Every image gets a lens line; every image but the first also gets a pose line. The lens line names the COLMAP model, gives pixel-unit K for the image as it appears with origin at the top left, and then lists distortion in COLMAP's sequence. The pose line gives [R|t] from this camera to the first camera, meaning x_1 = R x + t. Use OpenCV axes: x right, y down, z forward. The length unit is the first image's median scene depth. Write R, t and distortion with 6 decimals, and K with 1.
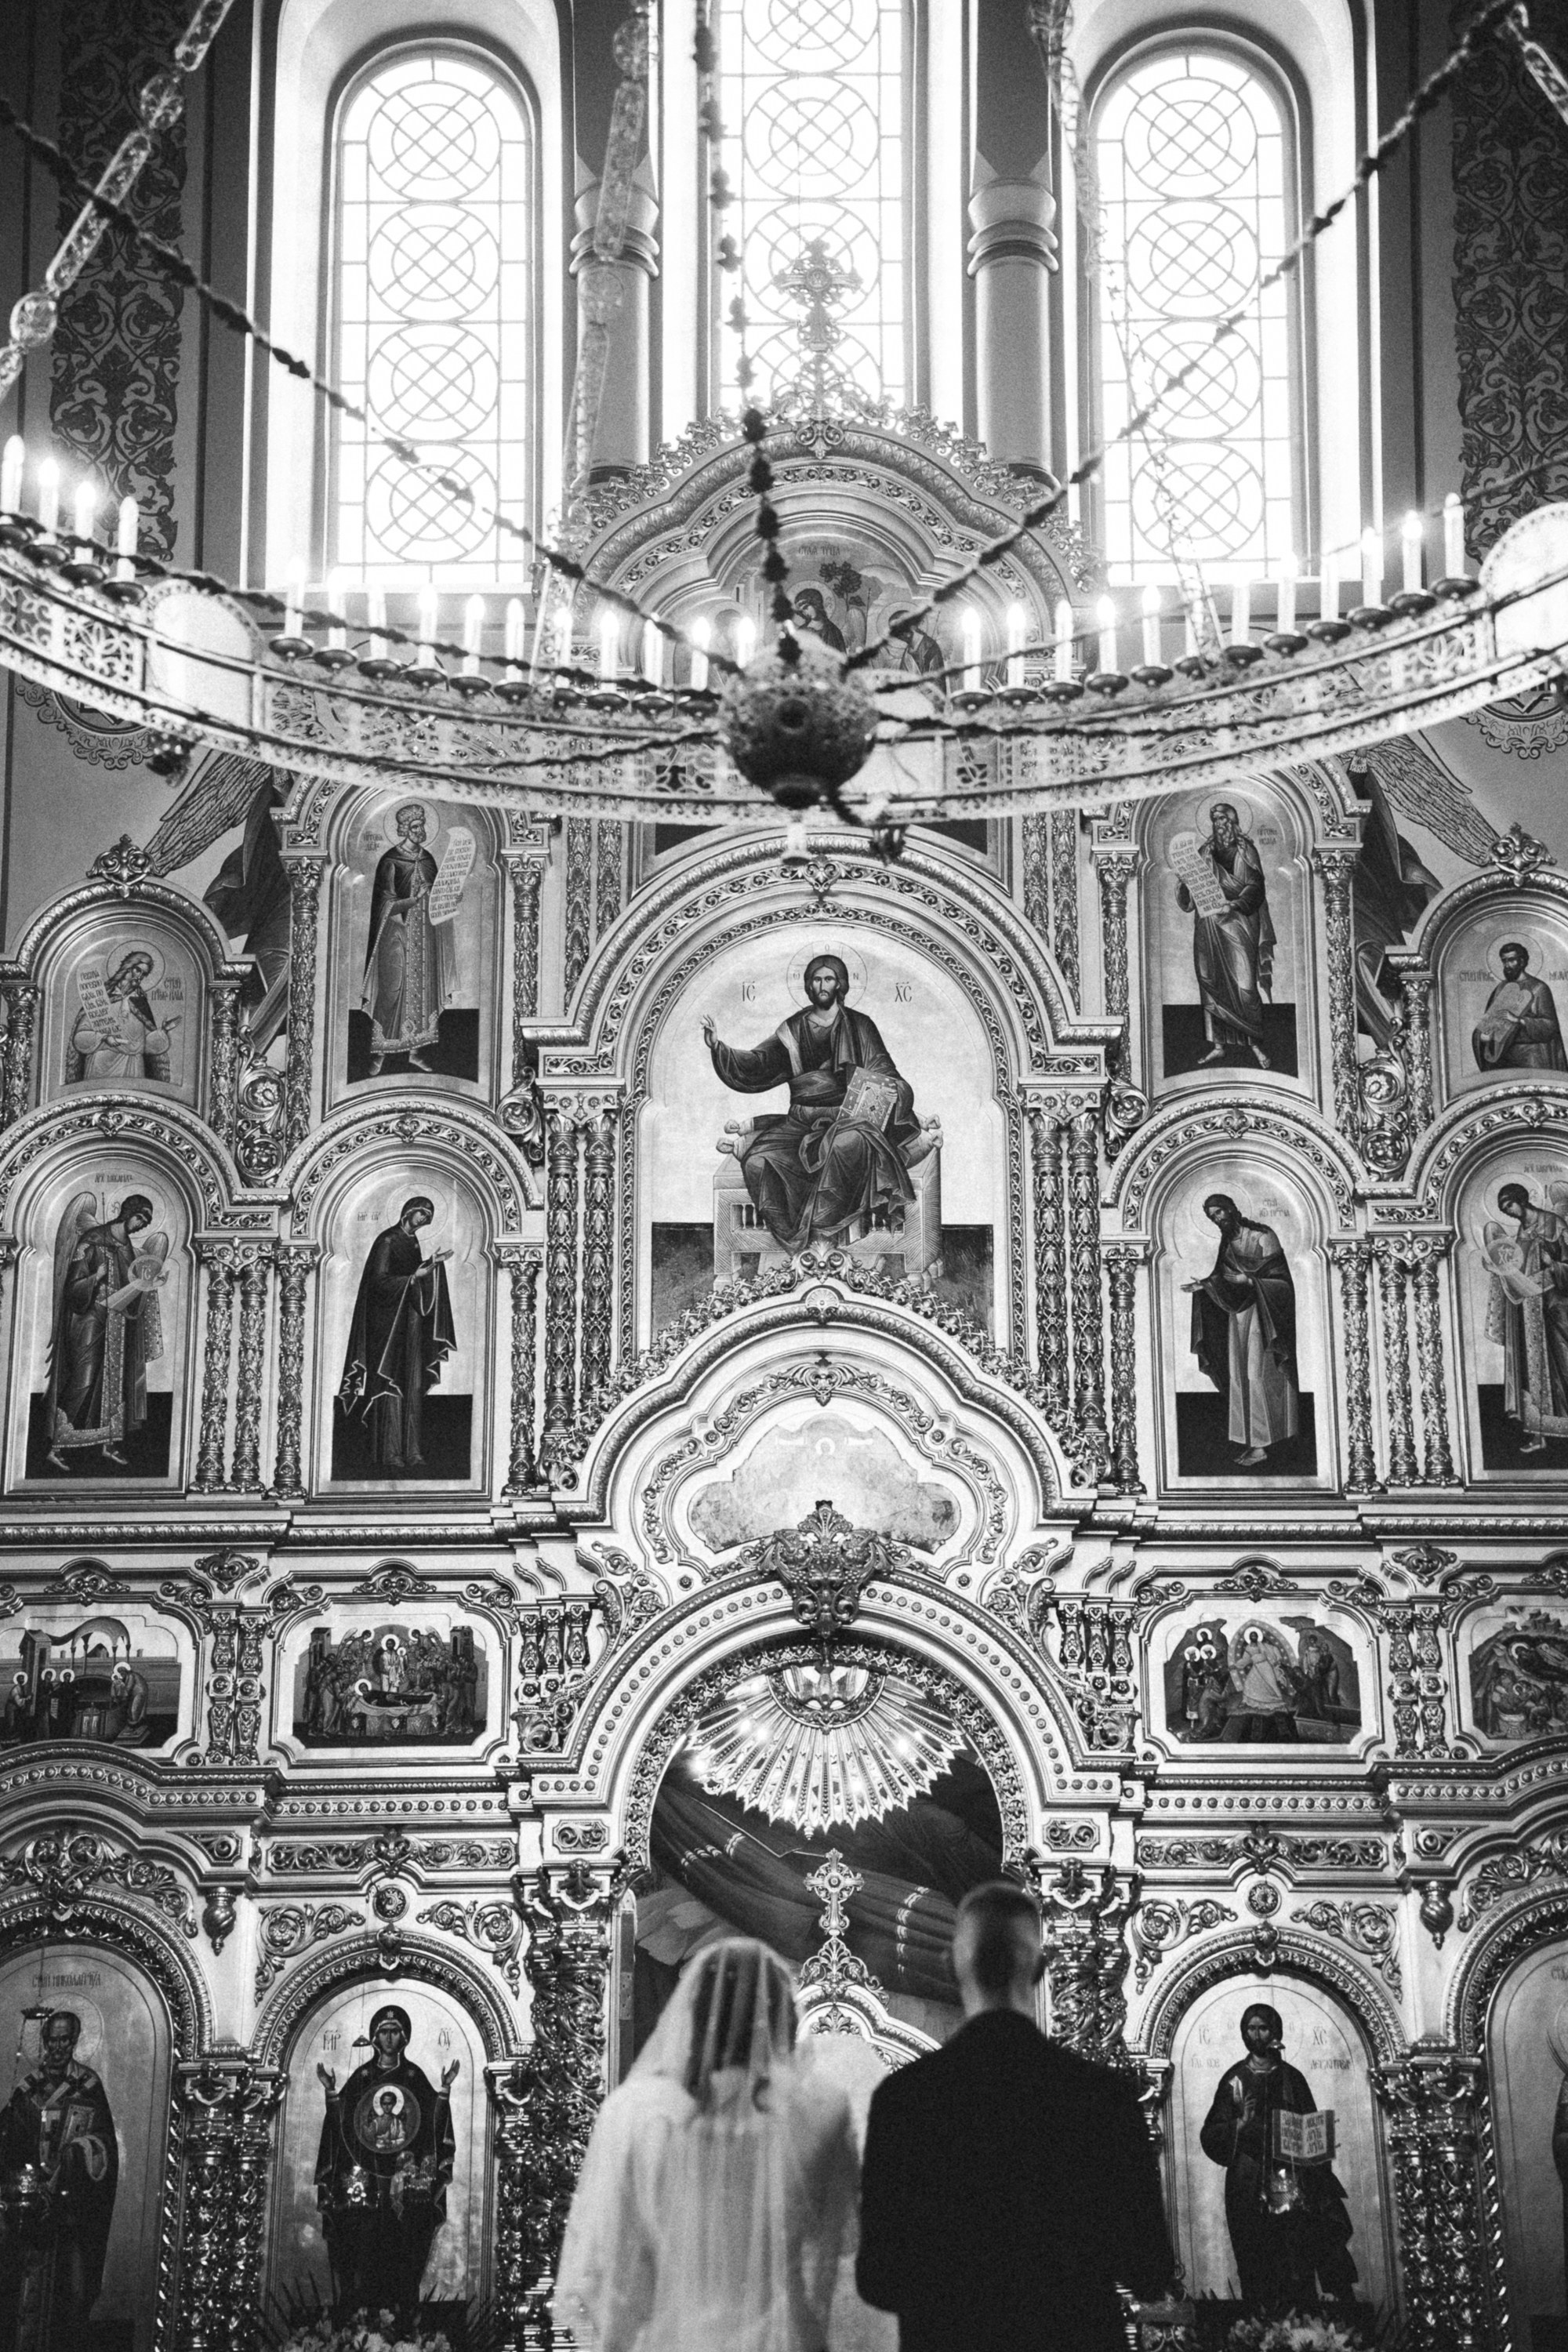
lens RADIAL K [[4553.6, 0, 786.5], [0, 4553.6, 1164.3], [0, 0, 1]] dist [0.518836, 0.000000]
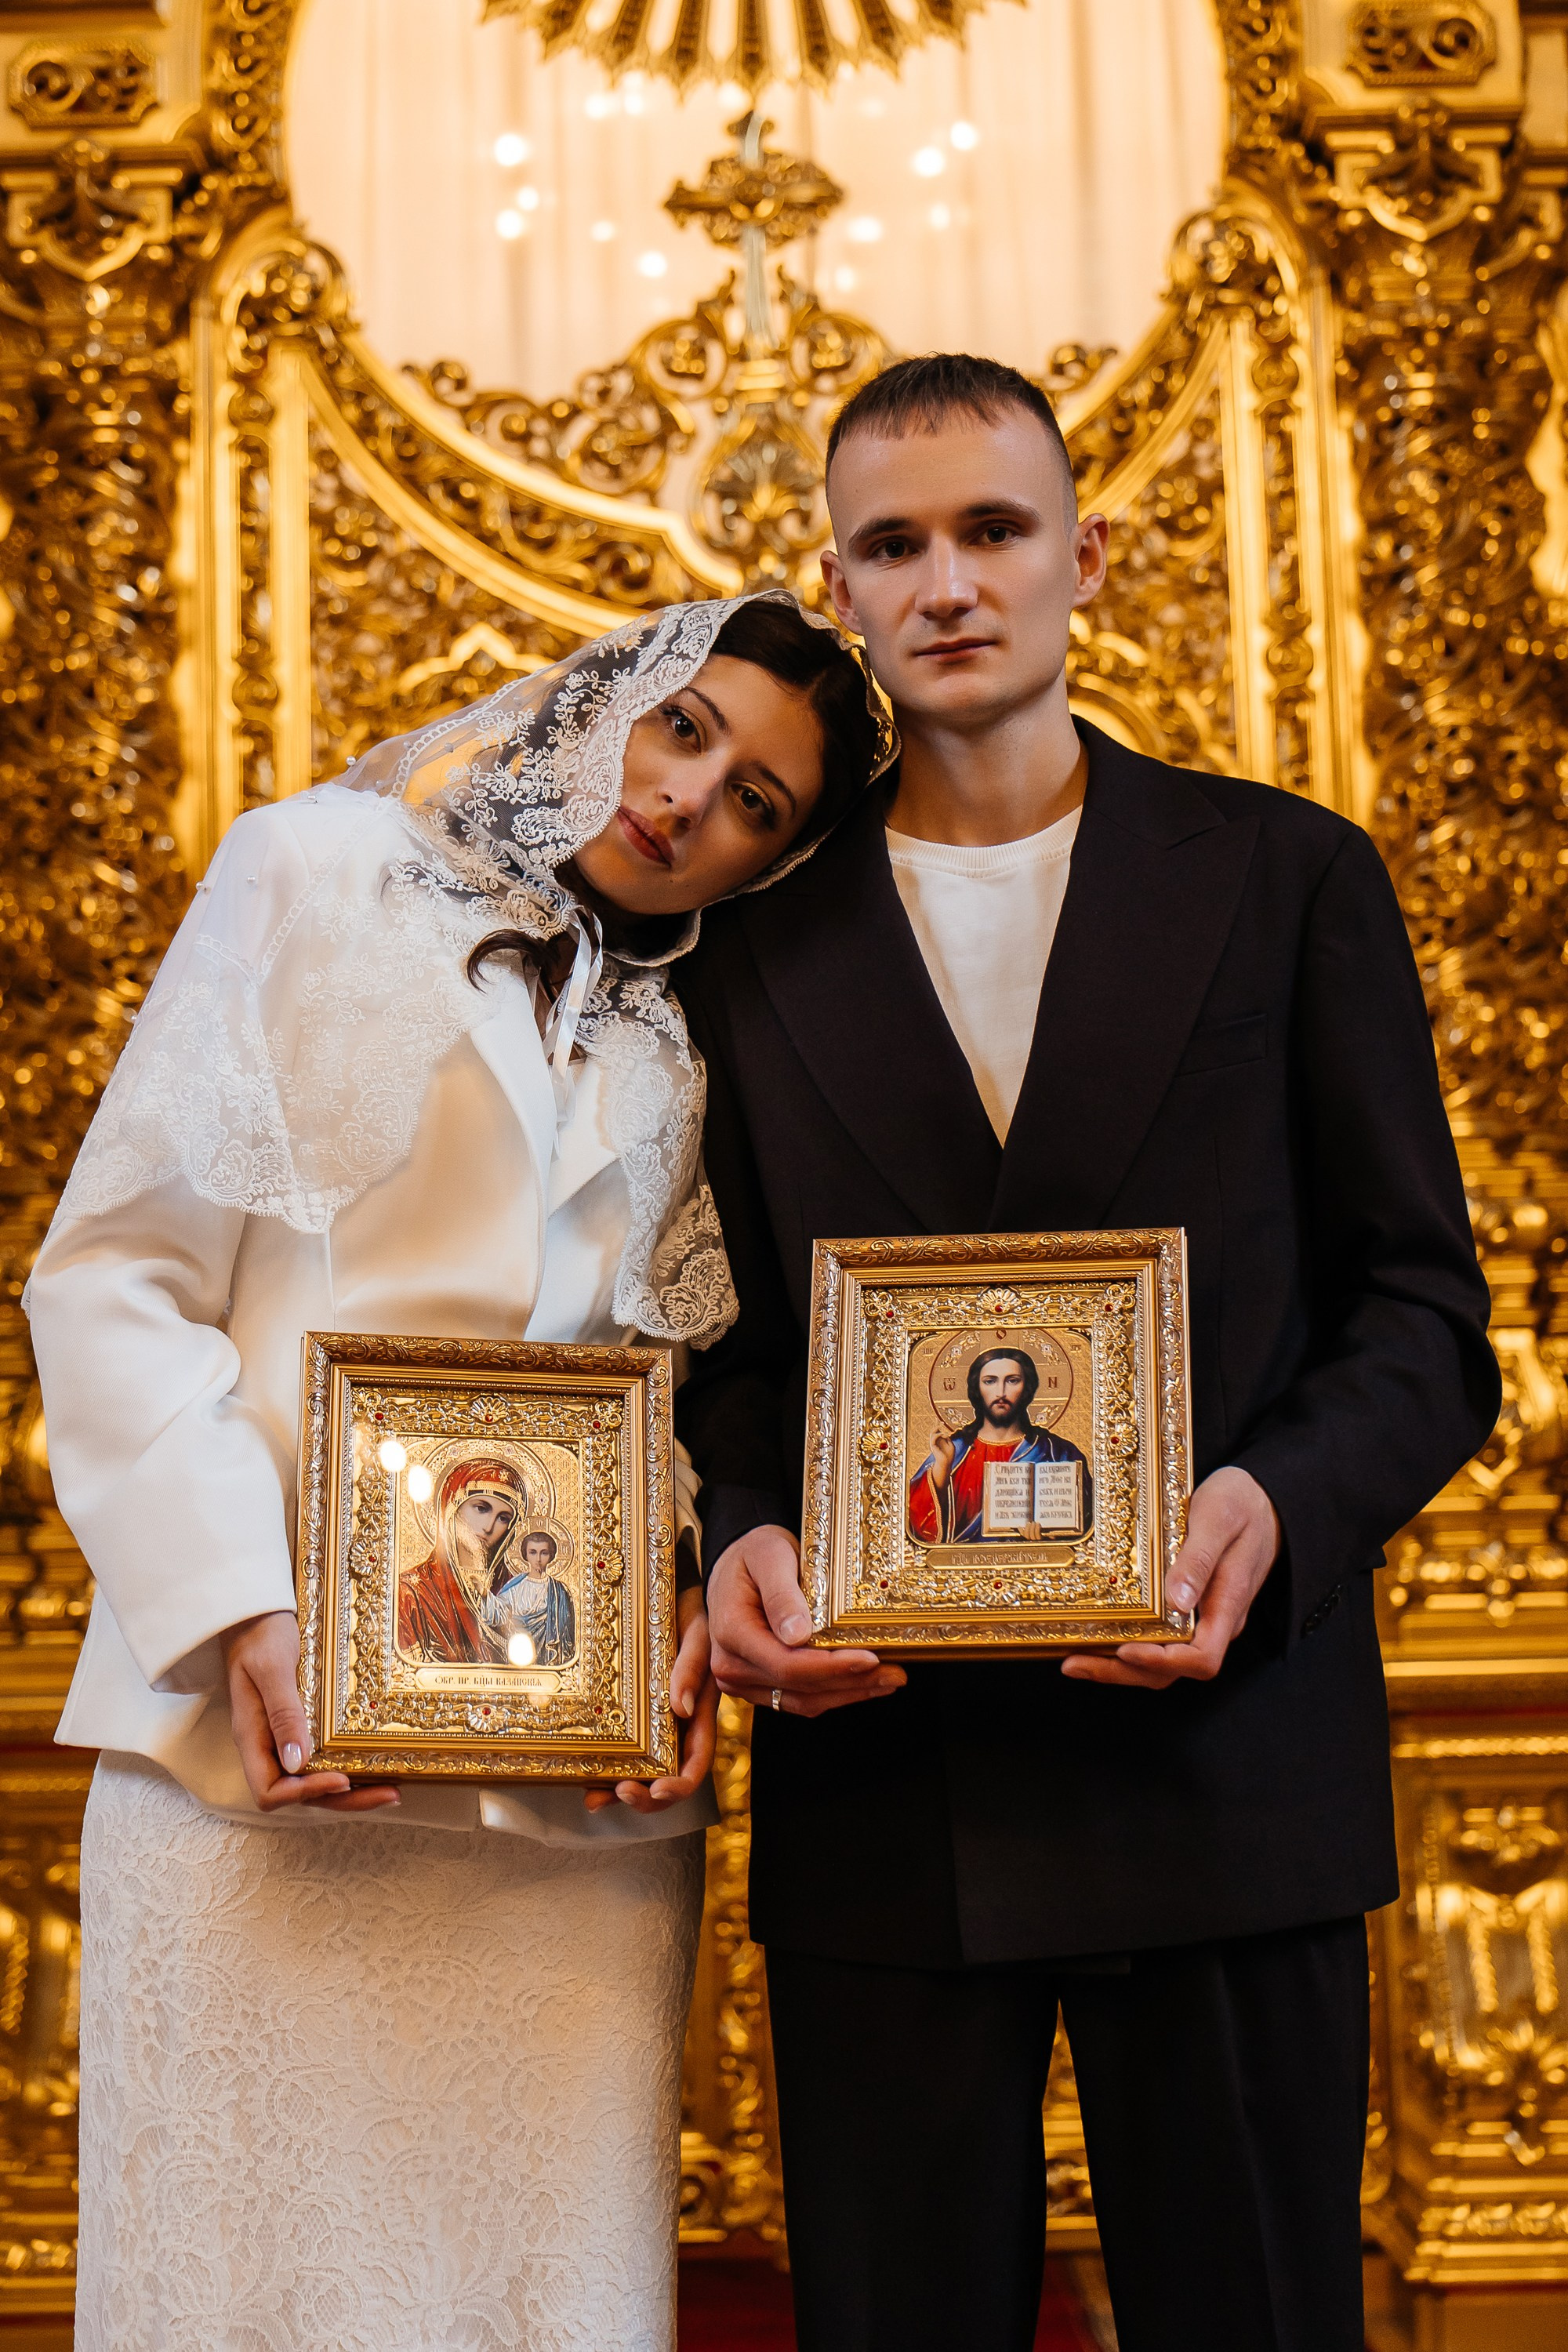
lens RADIAL K [[3971.1, 0, 777.3], [0, 3971.1, 1165.0], [0, 0, 1]] dist [0.037622, 0.000000]
pose [[0.999717, -0.019859, 0.013126, 0.004726], [0.017067, 0.982343, 0.186309, 0.173346], [-0.016594, -0.186032, 0.982403, 0.674171]]
